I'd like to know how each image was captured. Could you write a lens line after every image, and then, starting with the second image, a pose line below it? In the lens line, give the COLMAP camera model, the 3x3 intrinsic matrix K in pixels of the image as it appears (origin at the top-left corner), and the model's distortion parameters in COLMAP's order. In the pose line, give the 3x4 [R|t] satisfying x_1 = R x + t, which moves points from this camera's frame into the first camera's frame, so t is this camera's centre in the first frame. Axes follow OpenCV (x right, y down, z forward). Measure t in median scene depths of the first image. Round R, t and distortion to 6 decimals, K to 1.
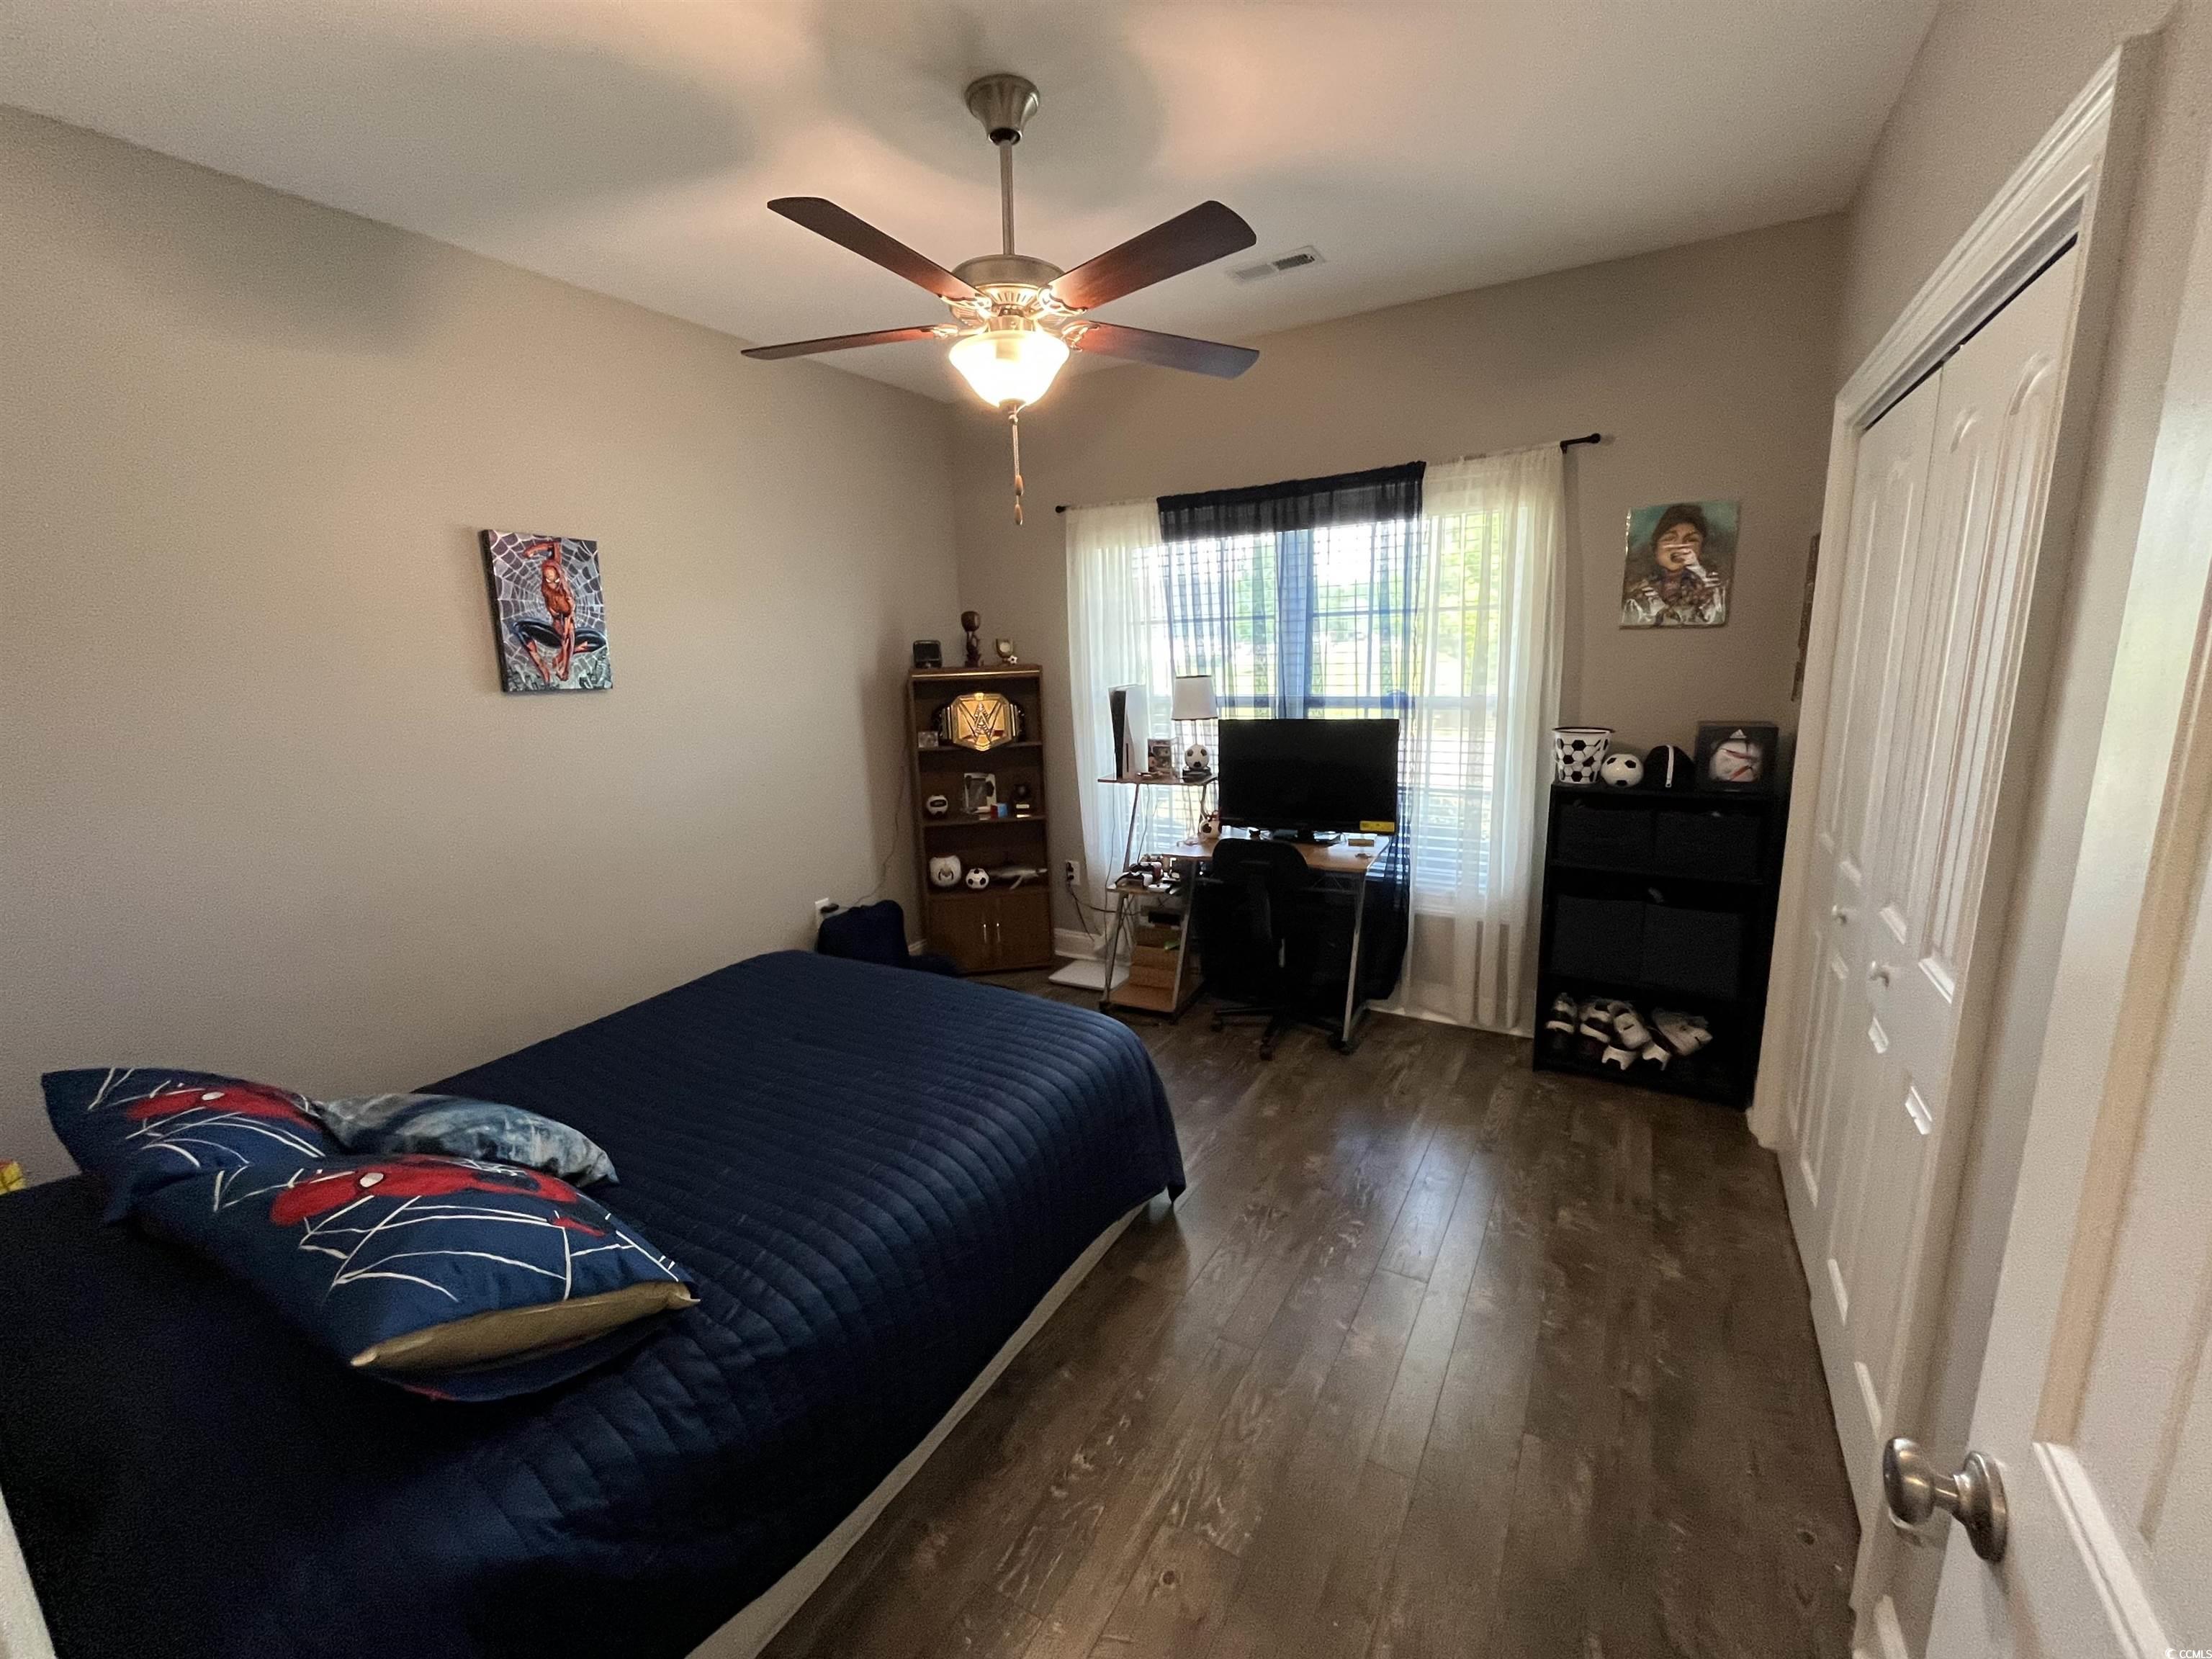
lens RADIAL K [[892.3, 0, 1106.2], [0, 892.3, 832.8], [0, 0, 1]] dist [-0.002122, -0.000031]
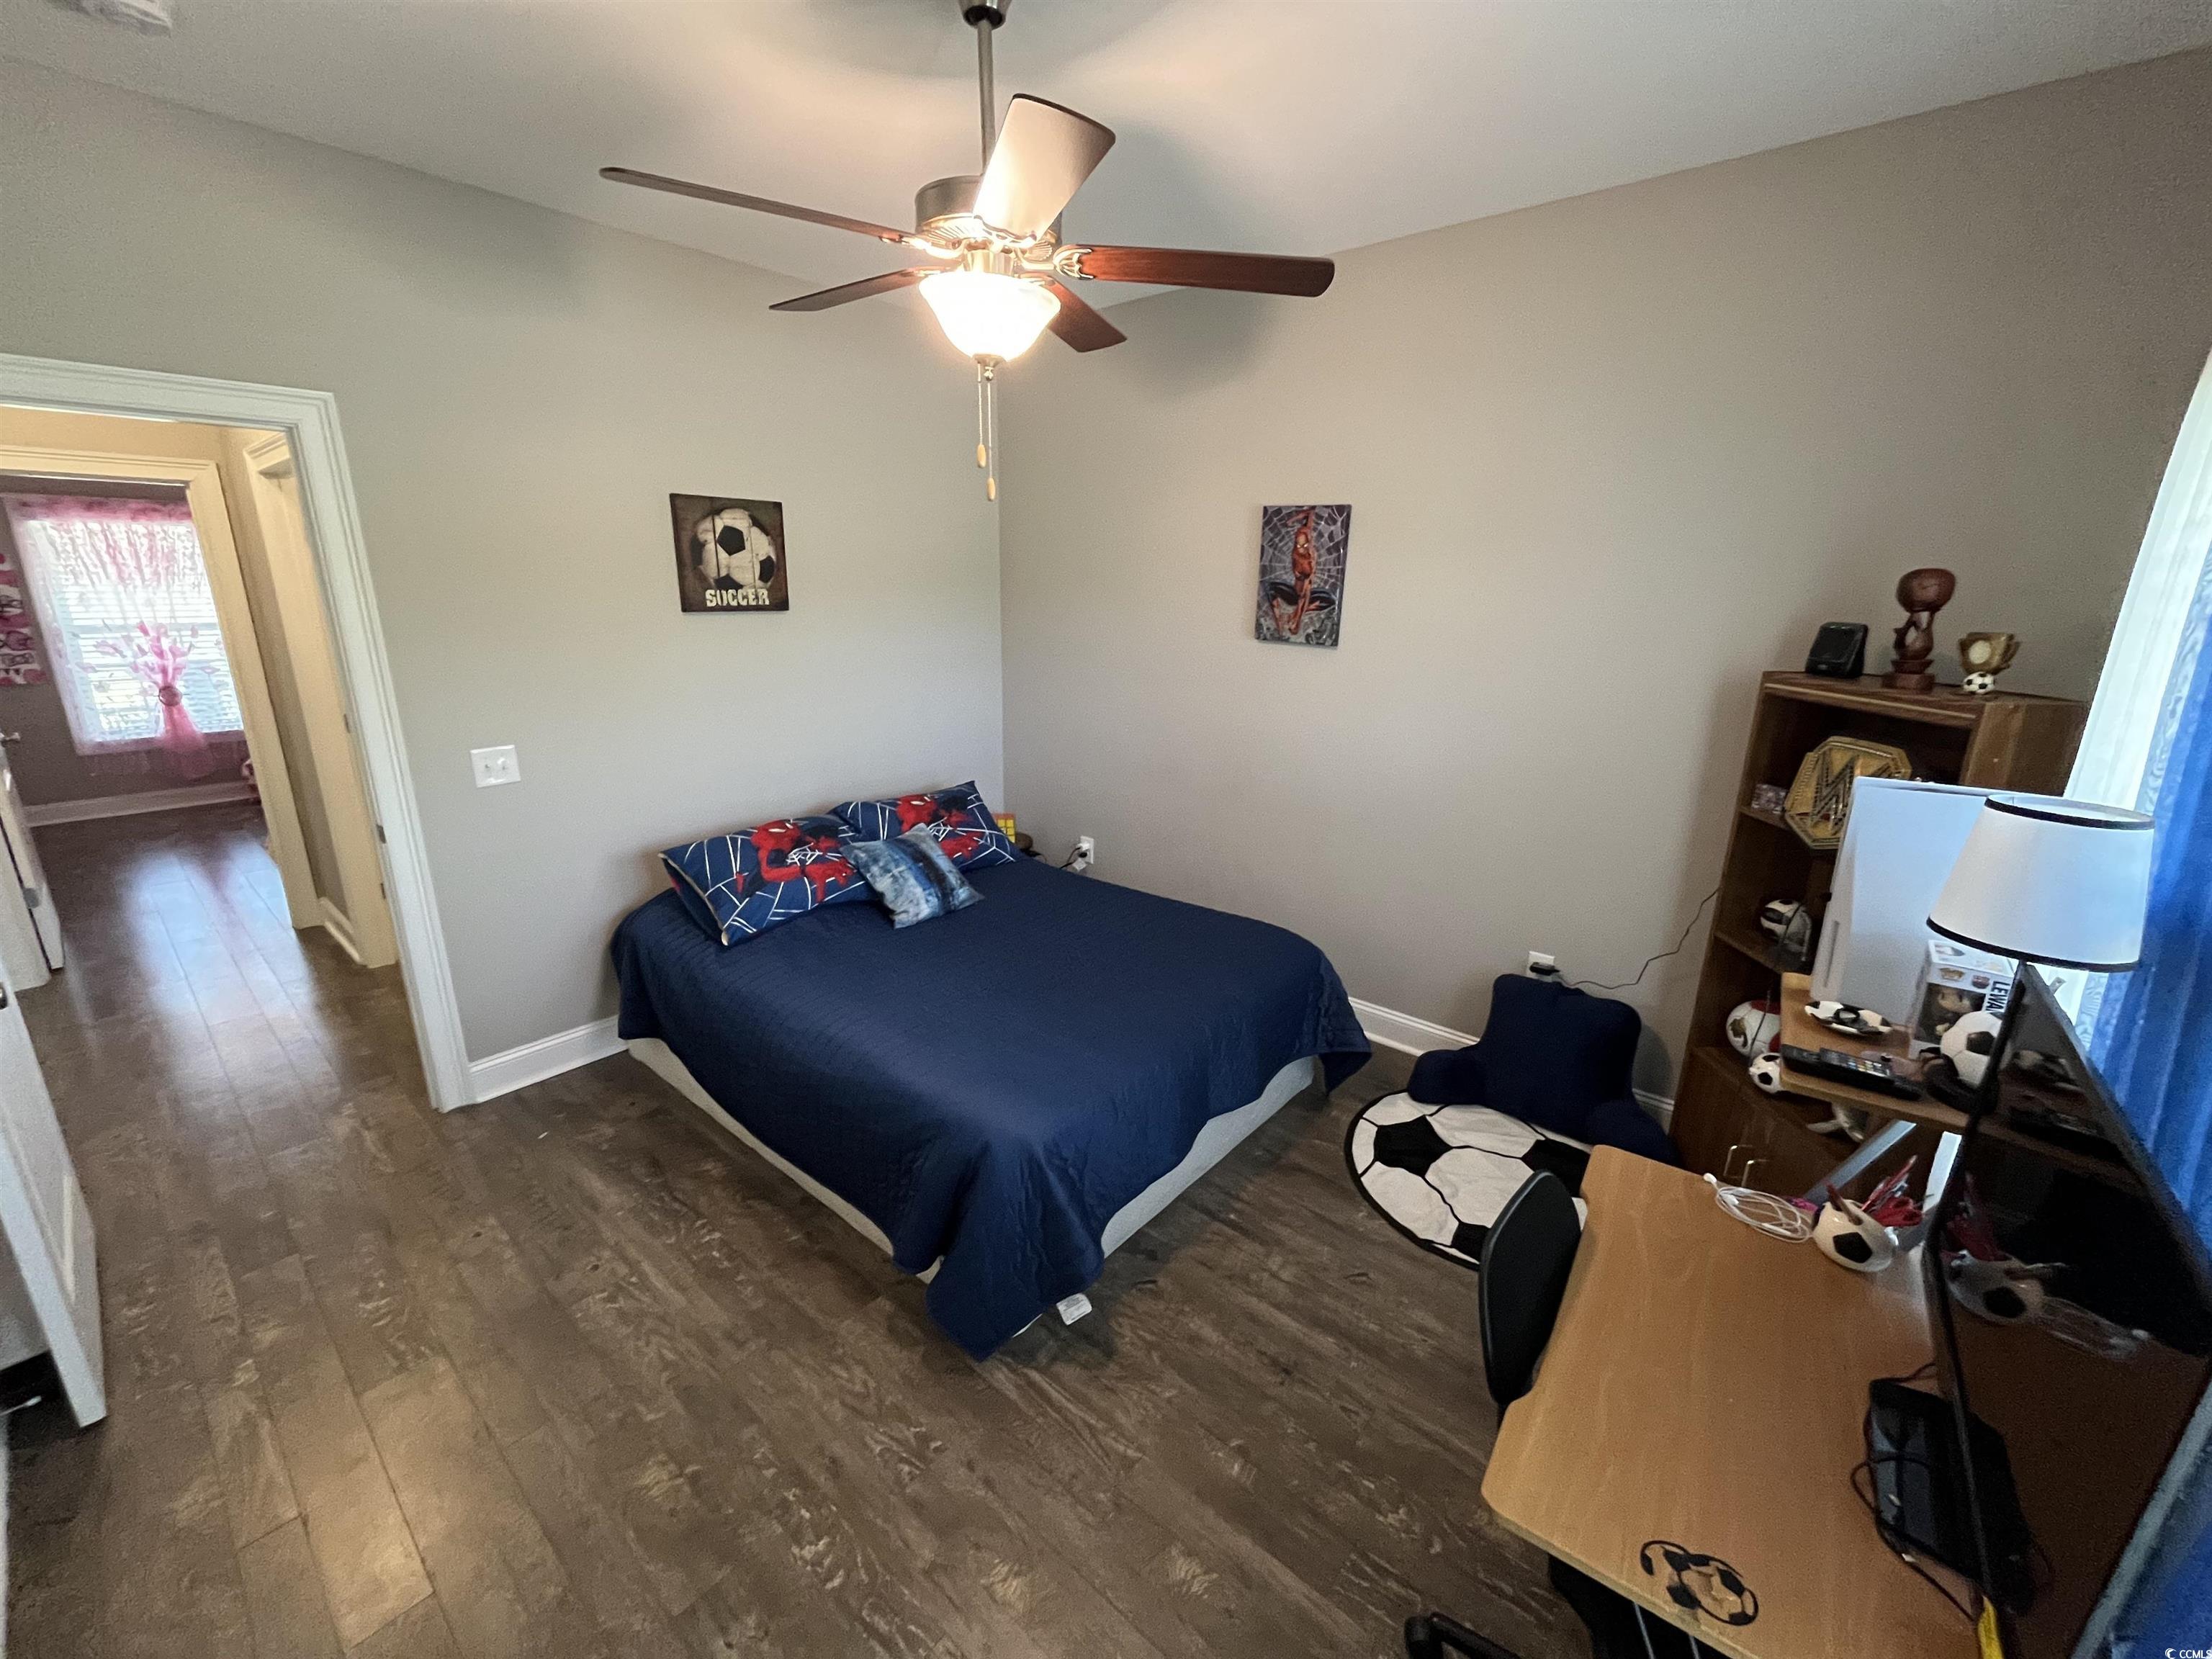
lens RADIAL K [[892.3, 0, 1099.4], [0, 892.3, 833.2], [0, 0, 1]] dist [-0.002122, -0.000031]
pose [[-0.173218, 0.299504, -0.938239, 0.595937], [-0.206682, 0.920373, 0.331959, -0.270194], [0.962953, 0.251419, -0.097523, 0.956381]]
